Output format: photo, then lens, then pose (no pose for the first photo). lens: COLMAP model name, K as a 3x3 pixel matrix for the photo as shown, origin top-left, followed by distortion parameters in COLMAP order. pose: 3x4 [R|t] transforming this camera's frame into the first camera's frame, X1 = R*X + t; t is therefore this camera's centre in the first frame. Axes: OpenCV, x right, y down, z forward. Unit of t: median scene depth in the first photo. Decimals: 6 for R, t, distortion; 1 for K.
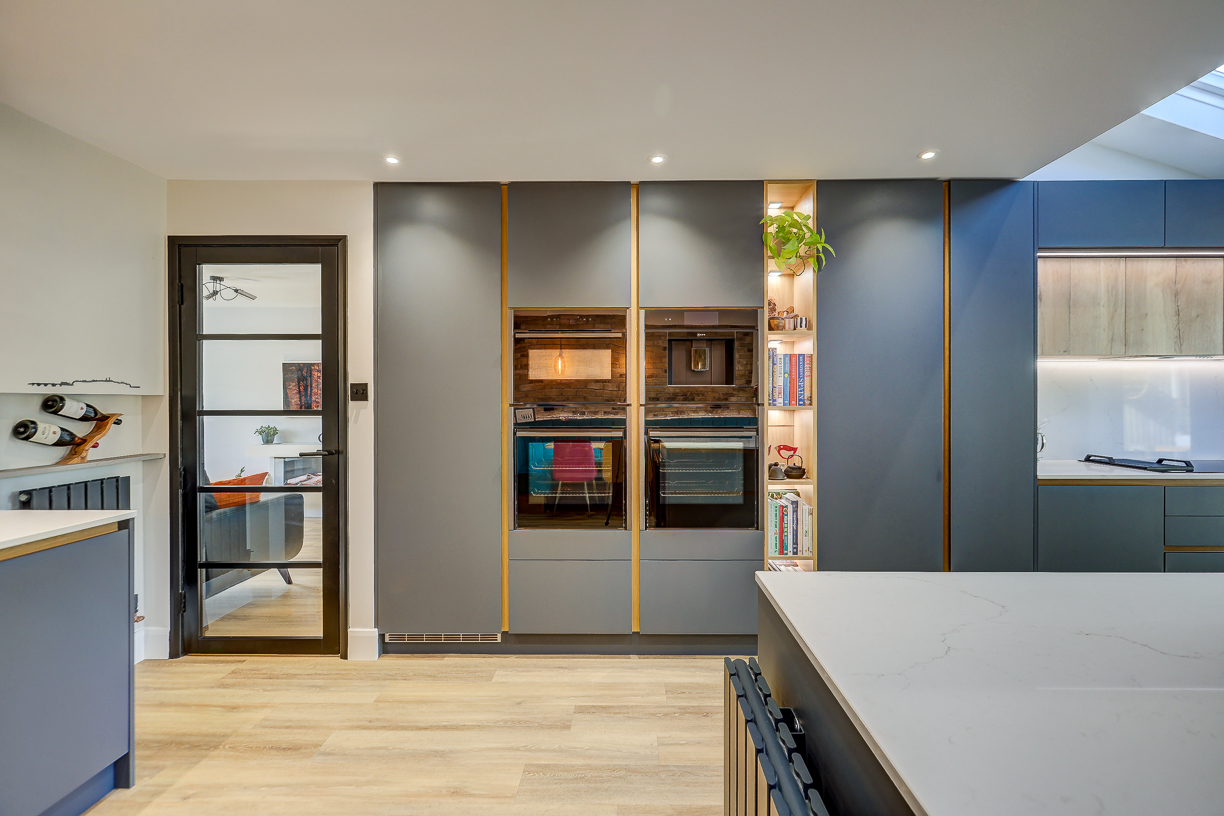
lens RADIAL K [[545.5, 0, 624.3], [0, 545.5, 401.0], [0, 0, 1]] dist [-0.001931, 0.000508]
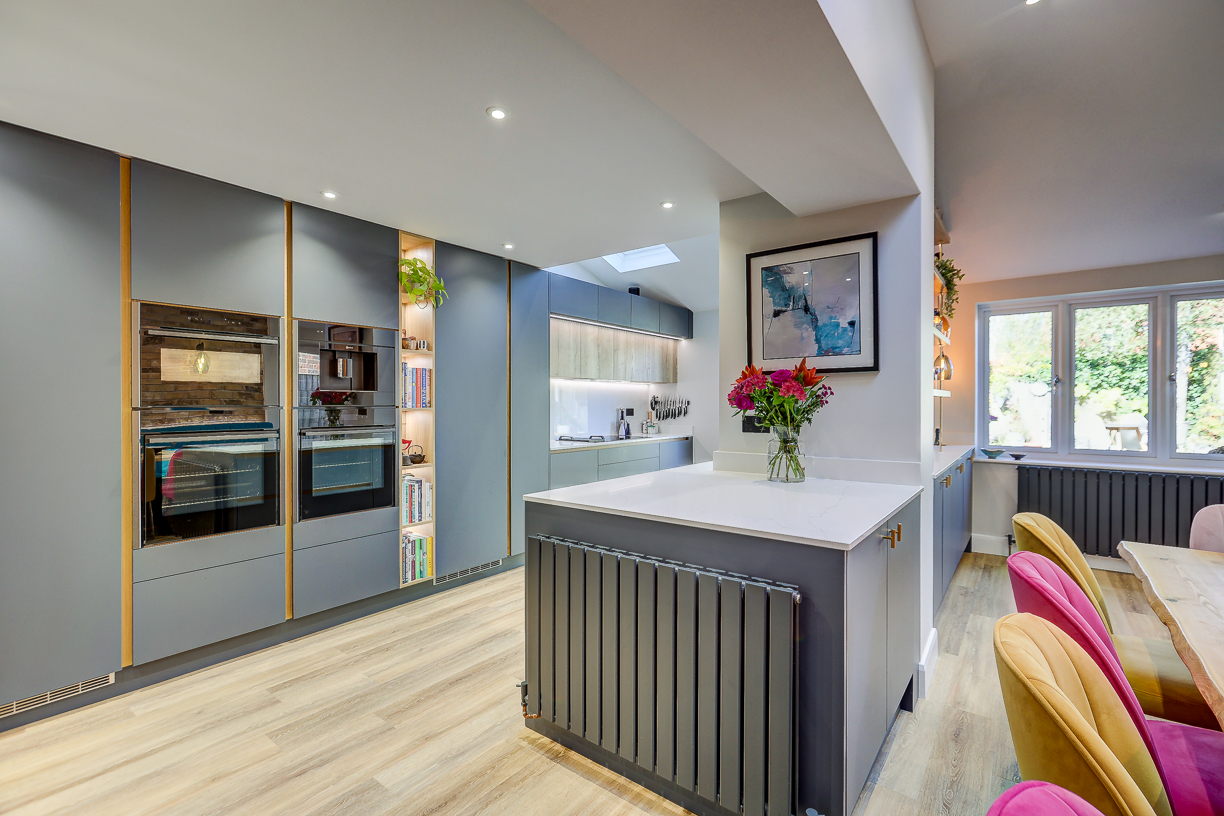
lens RADIAL K [[544.9, 0, 618.5], [0, 544.9, 406.3], [0, 0, 1]] dist [-0.002575, 0.000554]
pose [[0.593241, -0.004124, 0.805014, -0.456078], [0.000959, 0.999990, 0.004417, 0.000258], [-0.805024, -0.001849, 0.593239, -0.158707]]
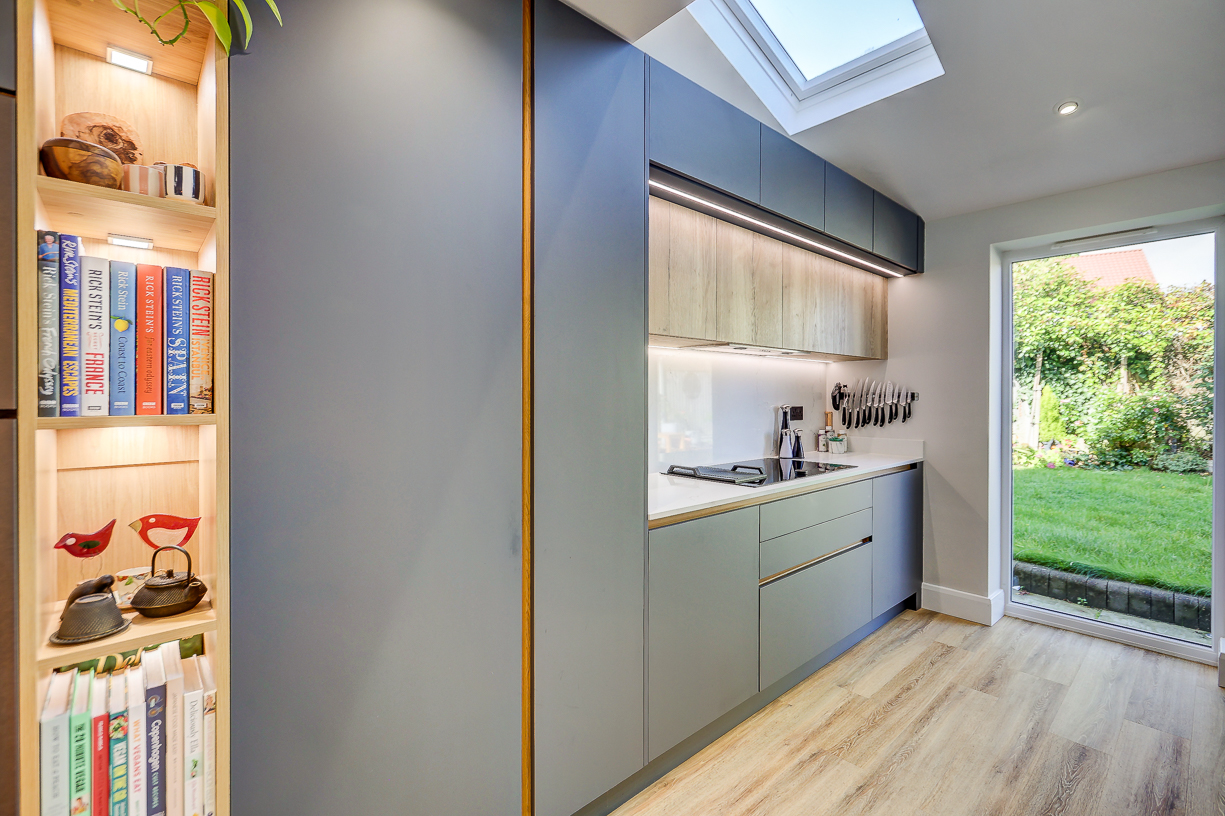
lens RADIAL K [[549.9, 0, 626.0], [0, 549.9, 394.5], [0, 0, 1]] dist [-0.003127, 0.000530]
pose [[0.725453, 0.003198, 0.688264, 0.289714], [-0.001187, 0.999994, -0.003395, -0.003329], [-0.688271, 0.001646, 0.725452, 0.539530]]
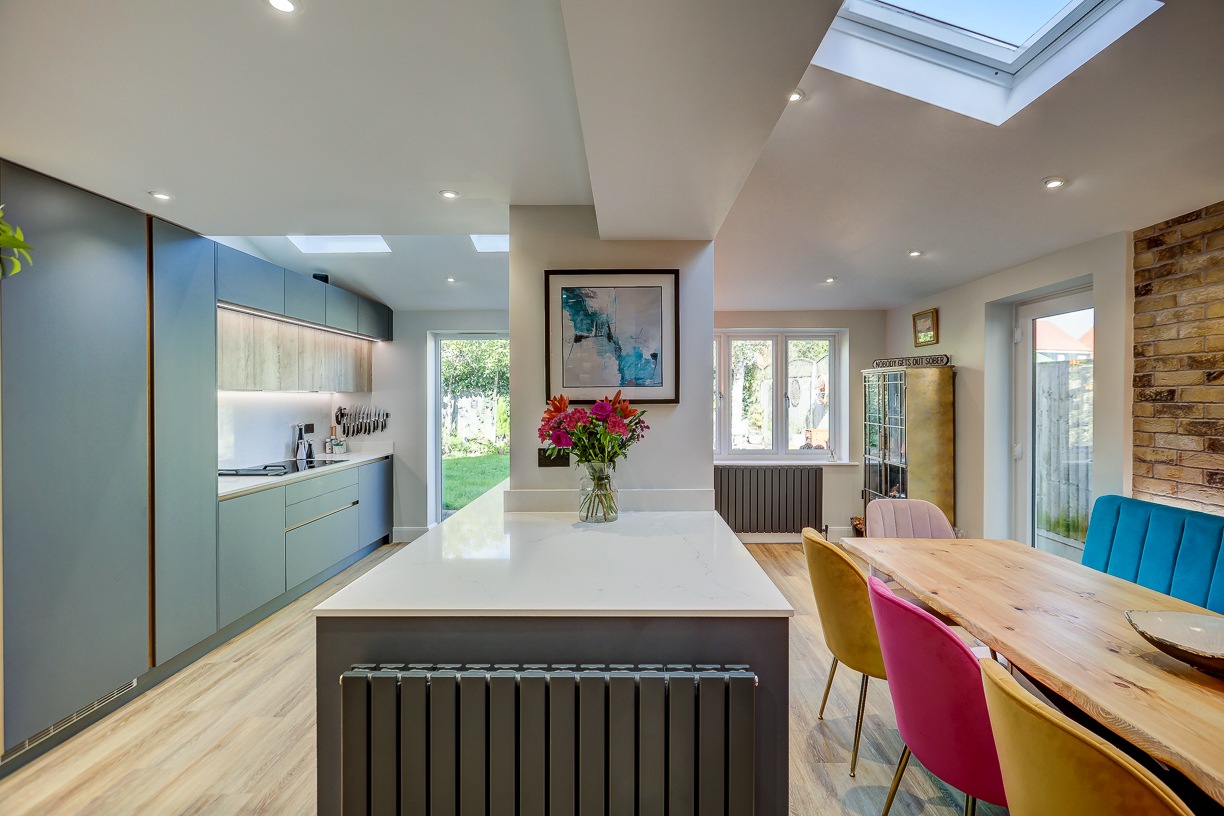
lens RADIAL K [[545.5, 0, 624.3], [0, 545.5, 401.0], [0, 0, 1]] dist [-0.001931, 0.000508]
pose [[-0.009862, -0.005740, 0.999935, -0.412734], [0.004668, 0.999972, 0.005786, -0.064579], [-0.999940, 0.004725, -0.009835, 0.136170]]
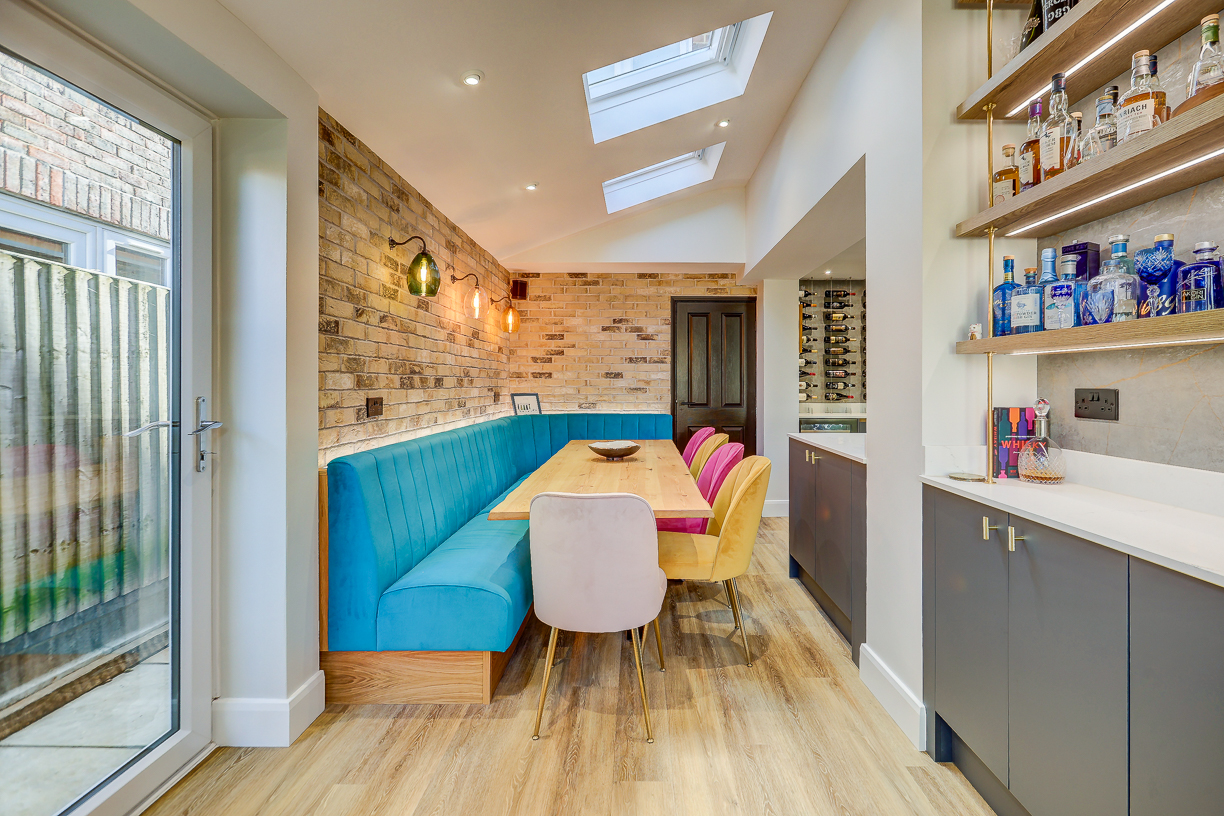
lens RADIAL K [[554.7, 0, 641.3], [0, 554.7, 382.5], [0, 0, 1]] dist [-0.000287, 0.000570]
pose [[0.017140, -0.000591, -0.999853, 1.414742], [-0.003382, 0.999994, -0.000649, 0.019226], [0.999847, 0.003392, 0.017138, -0.399093]]
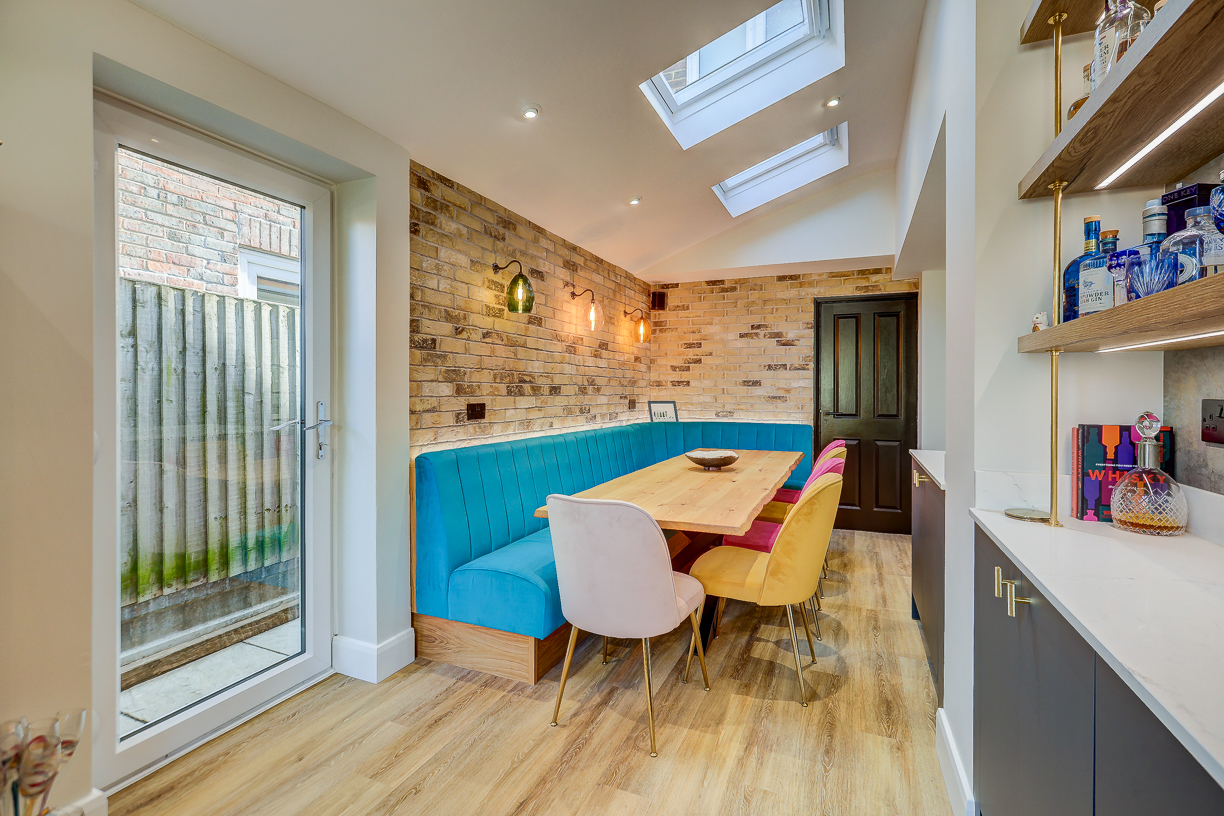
lens RADIAL K [[549.4, 0, 625.5], [0, 549.4, 394.5], [0, 0, 1]] dist [-0.003127, 0.000530]
pose [[-0.373054, 0.005429, -0.927794, 1.356074], [-0.004229, 0.999963, 0.007552, 0.018880], [0.927800, 0.006741, -0.373017, -0.151550]]
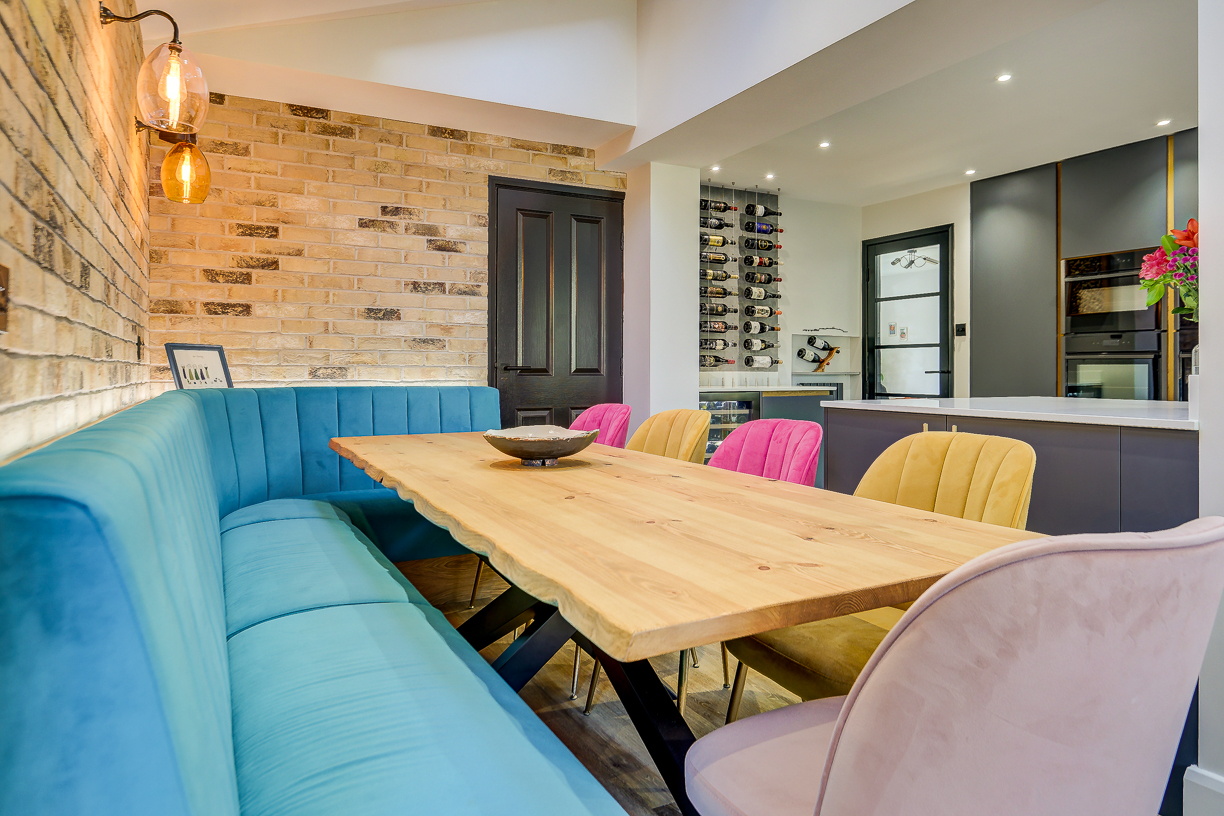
lens RADIAL K [[770.5, 0, 618.4], [0, 770.5, 371.8], [0, 0, 1]] dist [-0.007774, -0.001621]
pose [[0.470718, 0.004199, -0.882274, 0.887660], [-0.005655, 0.999982, 0.001742, 0.097154], [0.882265, 0.004169, 0.470734, -0.760999]]
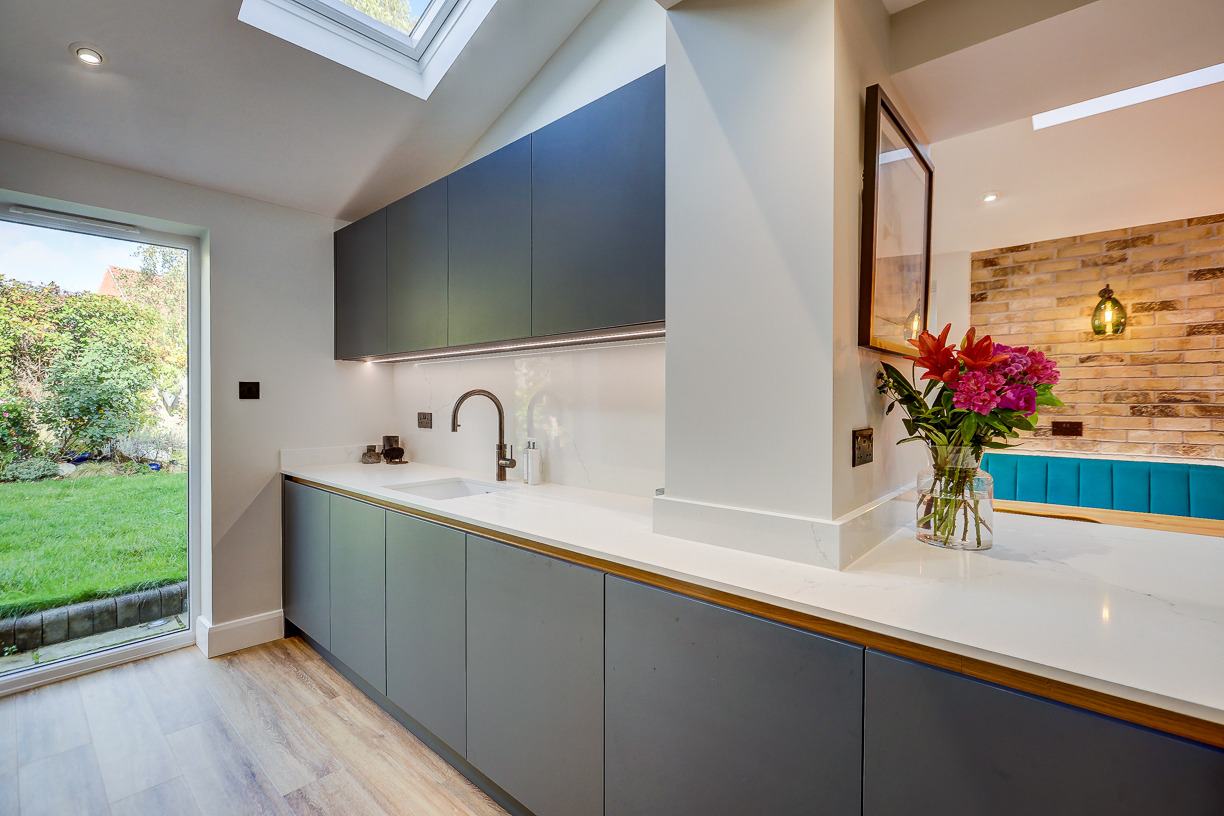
lens RADIAL K [[548.4, 0, 626.8], [0, 548.4, 406.3], [0, 0, 1]] dist [-0.003209, 0.000258]
pose [[-0.759944, -0.007138, 0.649949, 0.380361], [0.000858, 0.999928, 0.011984, -0.004903], [-0.649988, 0.009665, -0.759883, 0.781420]]
